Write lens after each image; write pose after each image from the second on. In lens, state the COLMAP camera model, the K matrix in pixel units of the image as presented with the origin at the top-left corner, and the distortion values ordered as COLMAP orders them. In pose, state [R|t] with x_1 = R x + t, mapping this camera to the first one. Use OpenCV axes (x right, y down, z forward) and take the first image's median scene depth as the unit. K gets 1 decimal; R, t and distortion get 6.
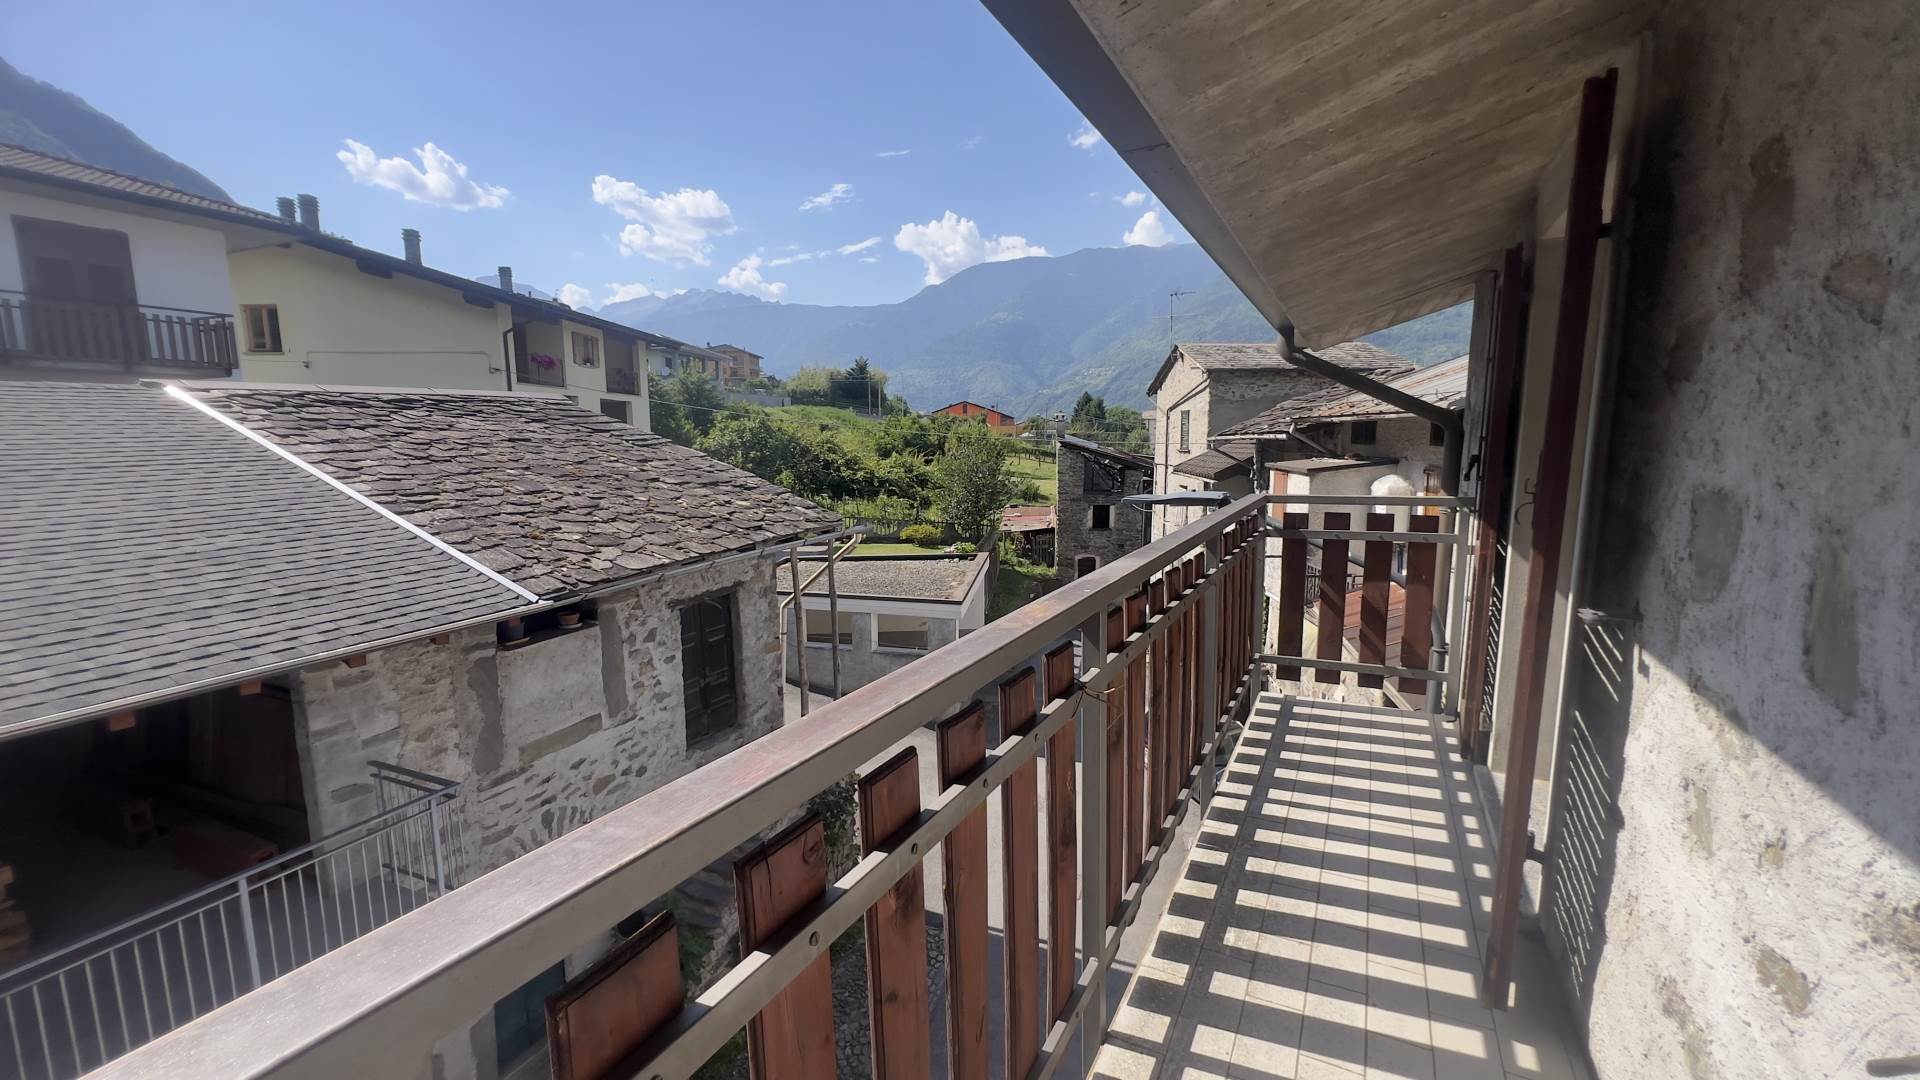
lens RADIAL K [[762.1, 0, 955.3], [0, 762.1, 549.1], [0, 0, 1]] dist [0.000128, 0.000372]
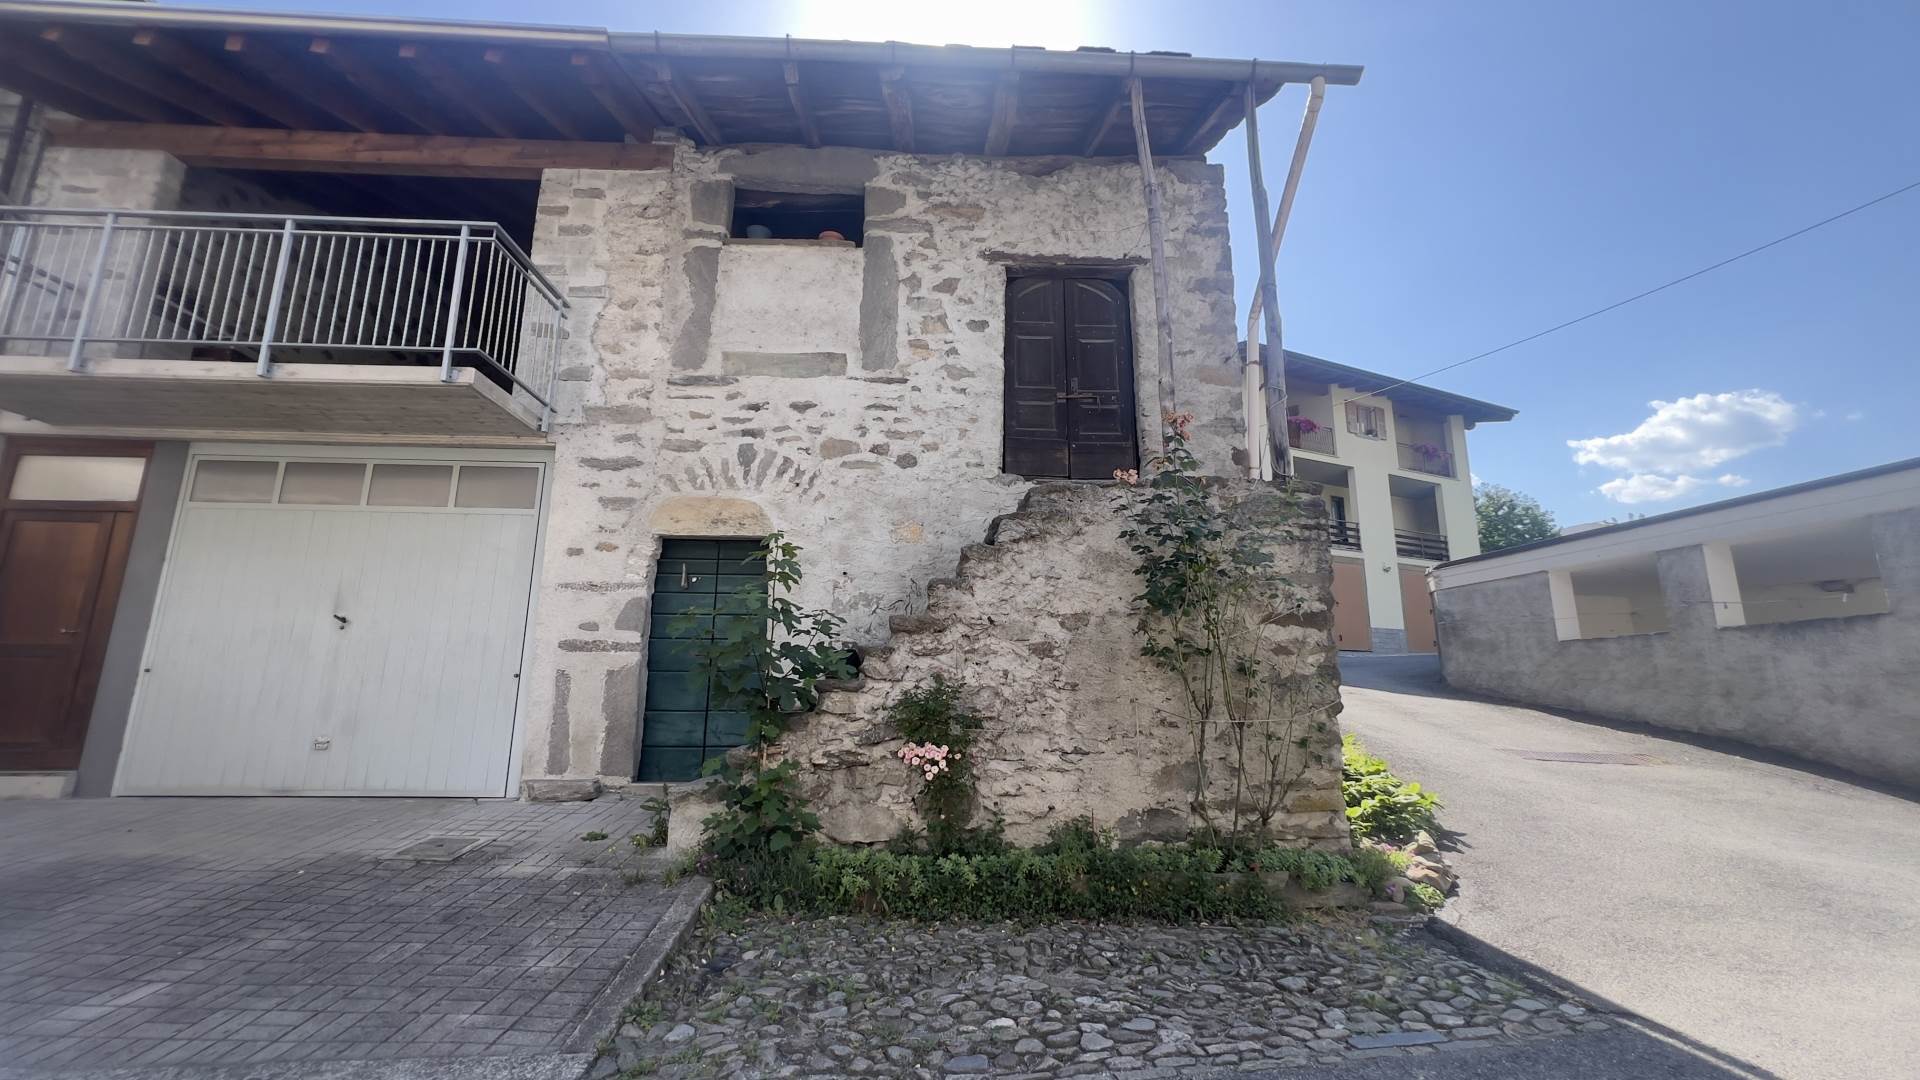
lens RADIAL K [[769.6, 0, 962.4], [0, 769.6, 542.8], [0, 0, 1]] dist [-0.002893, 0.001136]
pose [[0.447545, -0.175336, -0.876904, 0.209157], [-0.138869, 0.955068, -0.261839, 0.566064], [0.883413, 0.238959, 0.403088, 0.833917]]
